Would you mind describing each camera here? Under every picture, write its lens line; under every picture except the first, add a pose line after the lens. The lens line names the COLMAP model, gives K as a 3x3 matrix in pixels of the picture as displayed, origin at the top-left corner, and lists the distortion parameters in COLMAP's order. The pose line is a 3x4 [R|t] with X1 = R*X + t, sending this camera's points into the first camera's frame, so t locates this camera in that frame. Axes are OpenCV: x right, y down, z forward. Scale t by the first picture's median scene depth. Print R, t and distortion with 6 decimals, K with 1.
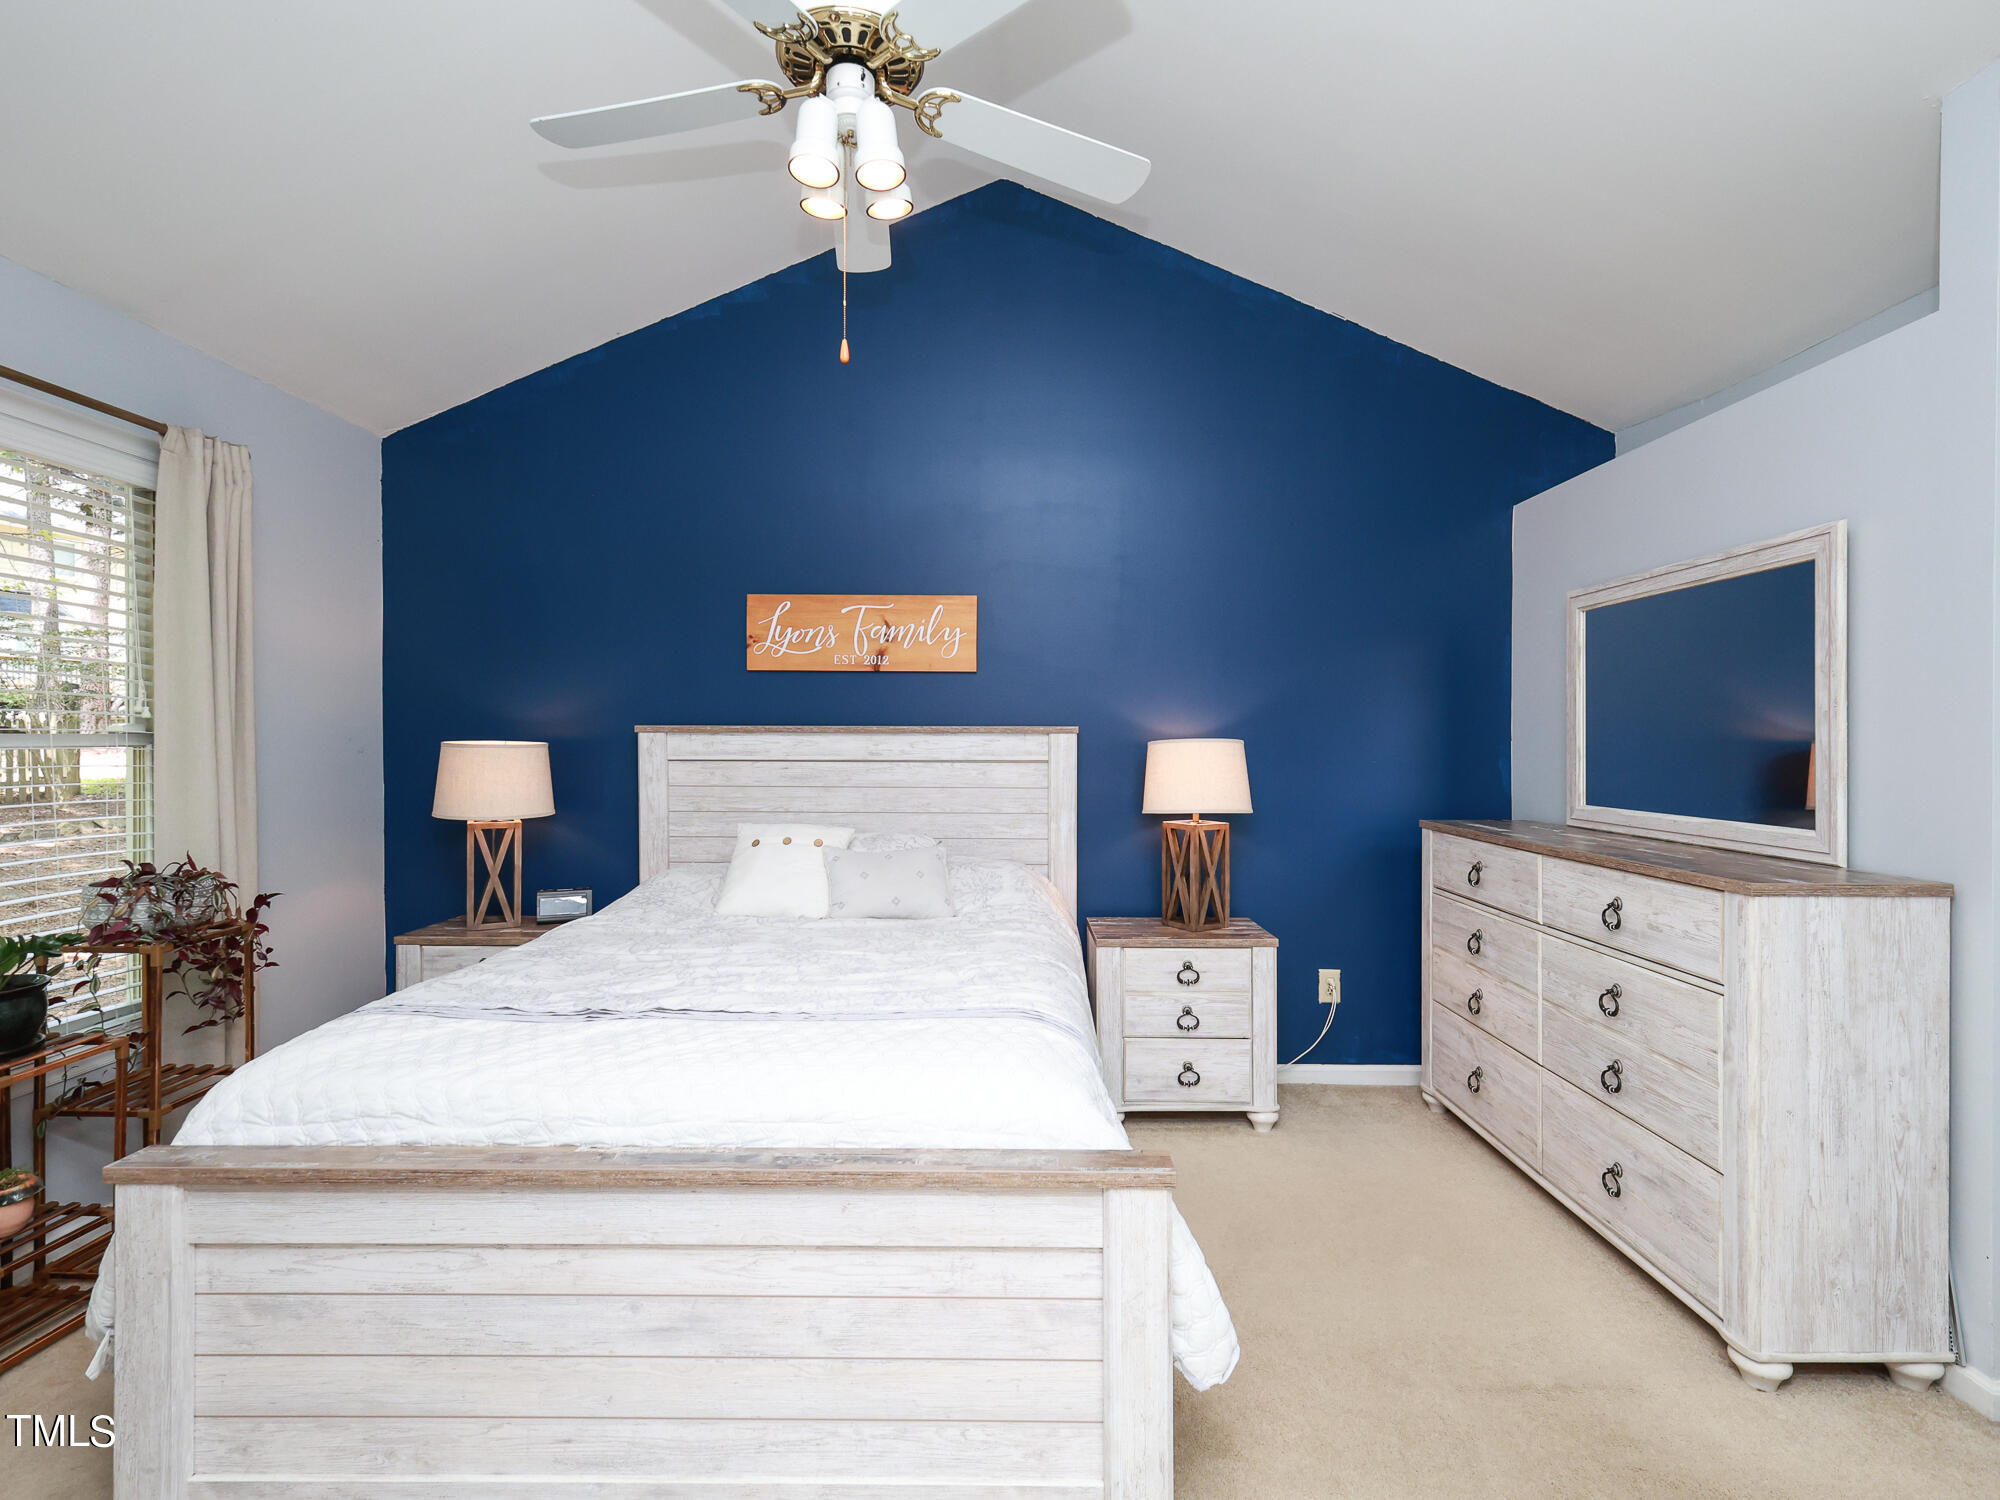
lens RADIAL K [[981.9, 0, 988.7], [0, 981.9, 744.2], [0, 0, 1]] dist [0.004772, -0.000298]
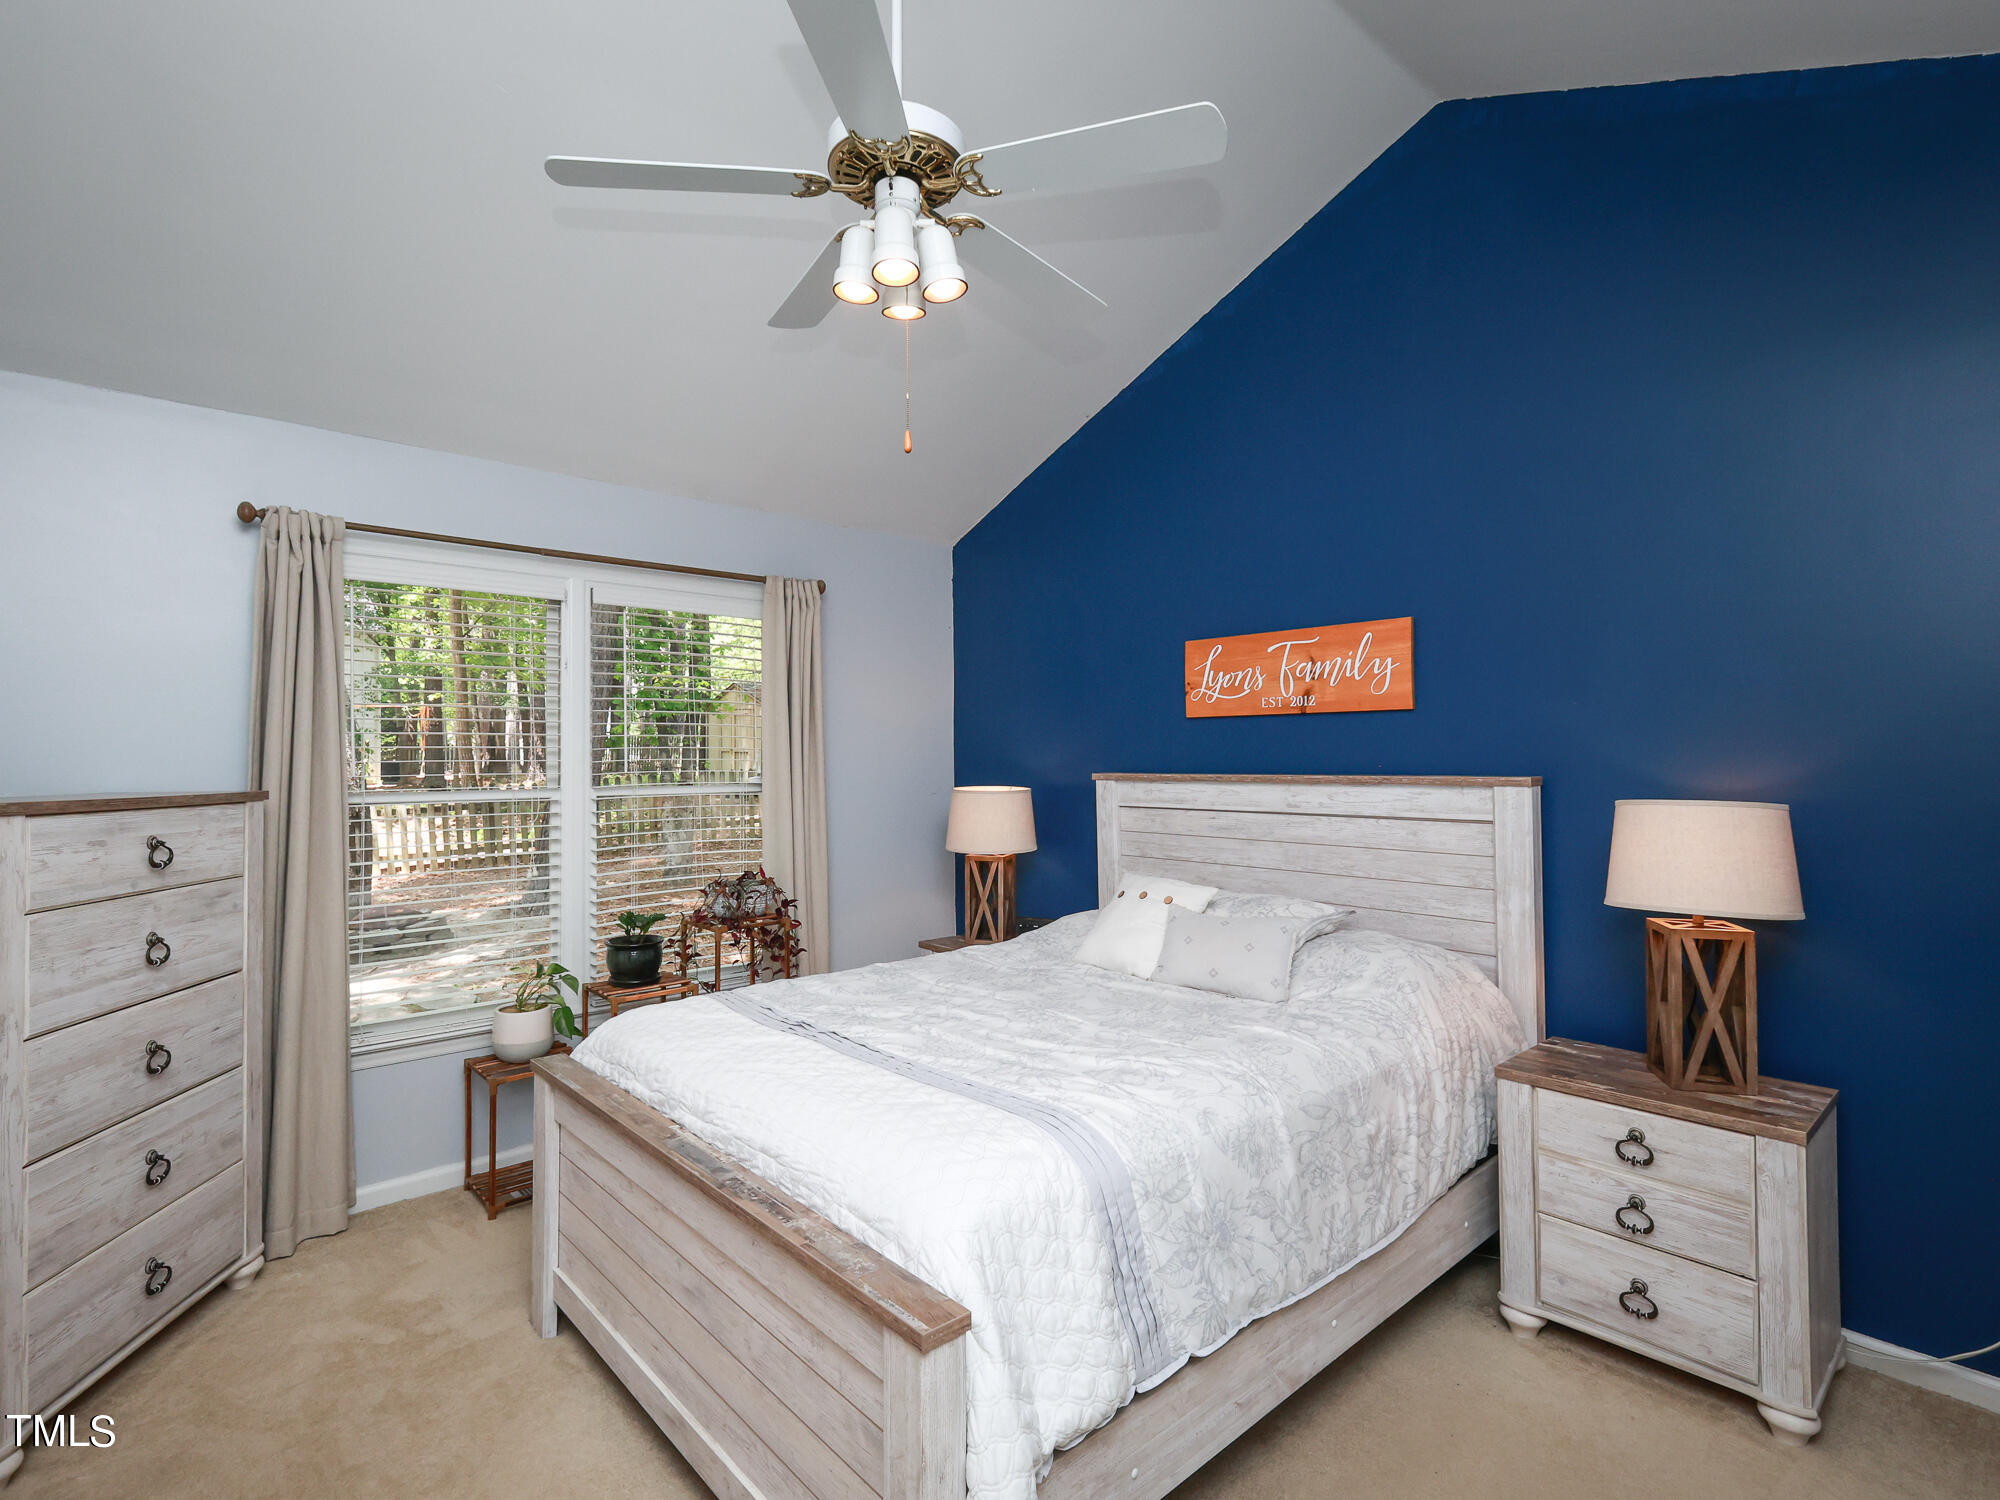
lens RADIAL K [[981.9, 0, 991.4], [0, 981.9, 745.1], [0, 0, 1]] dist [0.004772, -0.000298]
pose [[0.673403, -0.017754, -0.739062, 0.374128], [0.002289, 0.999757, -0.021931, -0.027502], [0.739272, 0.013076, 0.673280, 0.192915]]
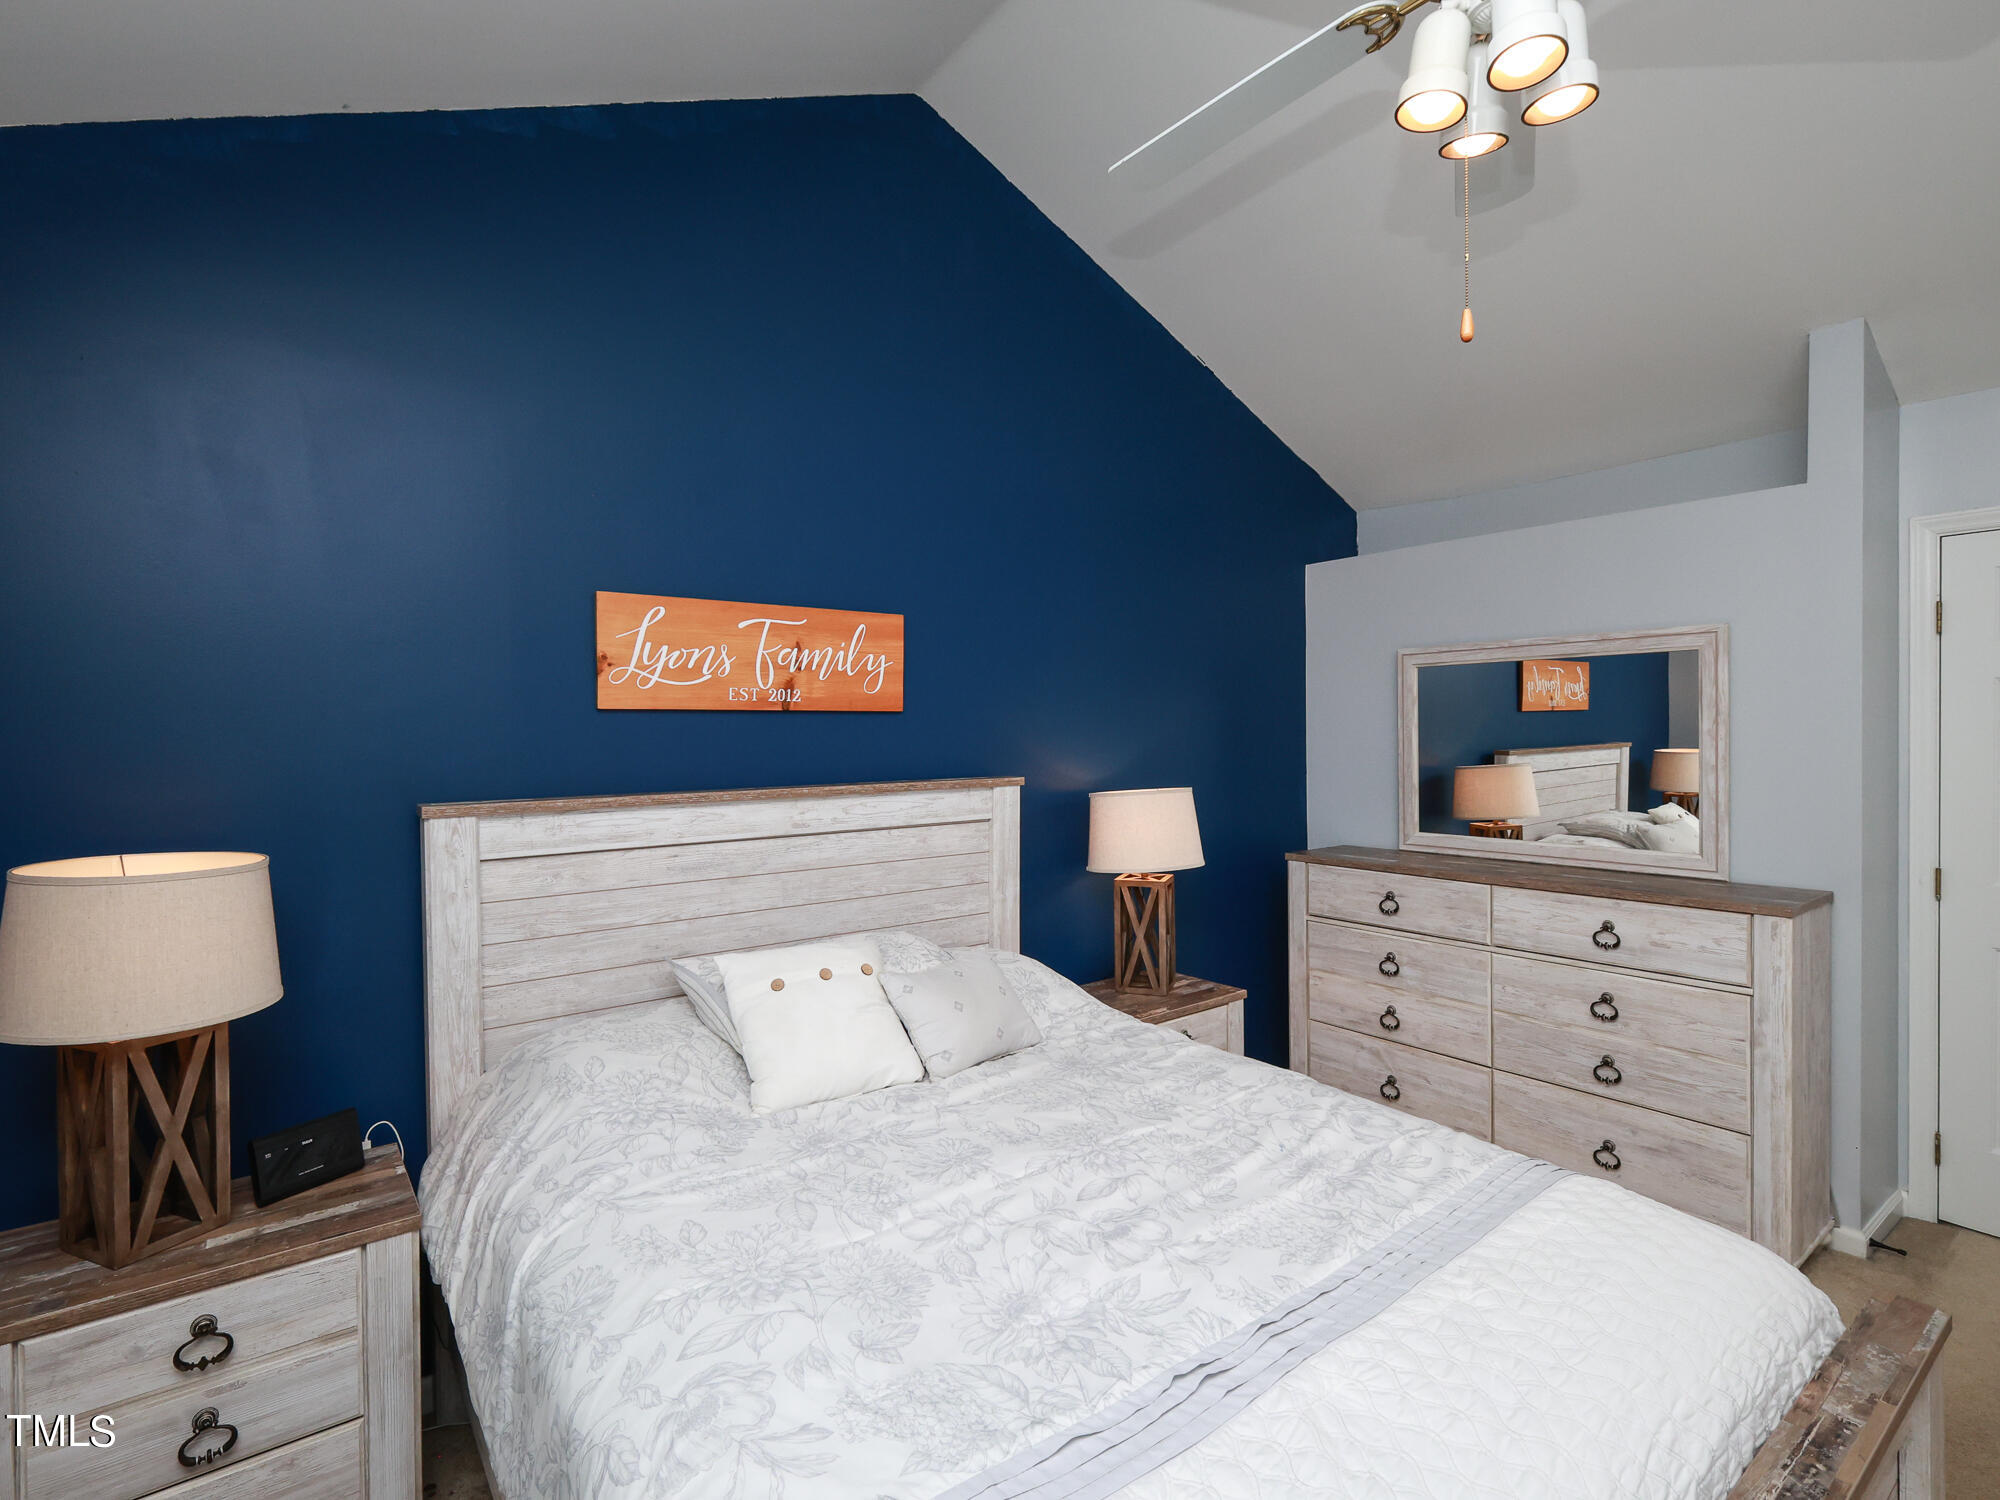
lens RADIAL K [[981.9, 0, 994.5], [0, 981.9, 744.6], [0, 0, 1]] dist [0.004772, -0.000298]
pose [[0.784651, -0.019917, 0.619618, -0.464225], [0.015979, 0.999801, 0.011903, -0.057990], [-0.619732, 0.000561, 0.784813, 0.348896]]
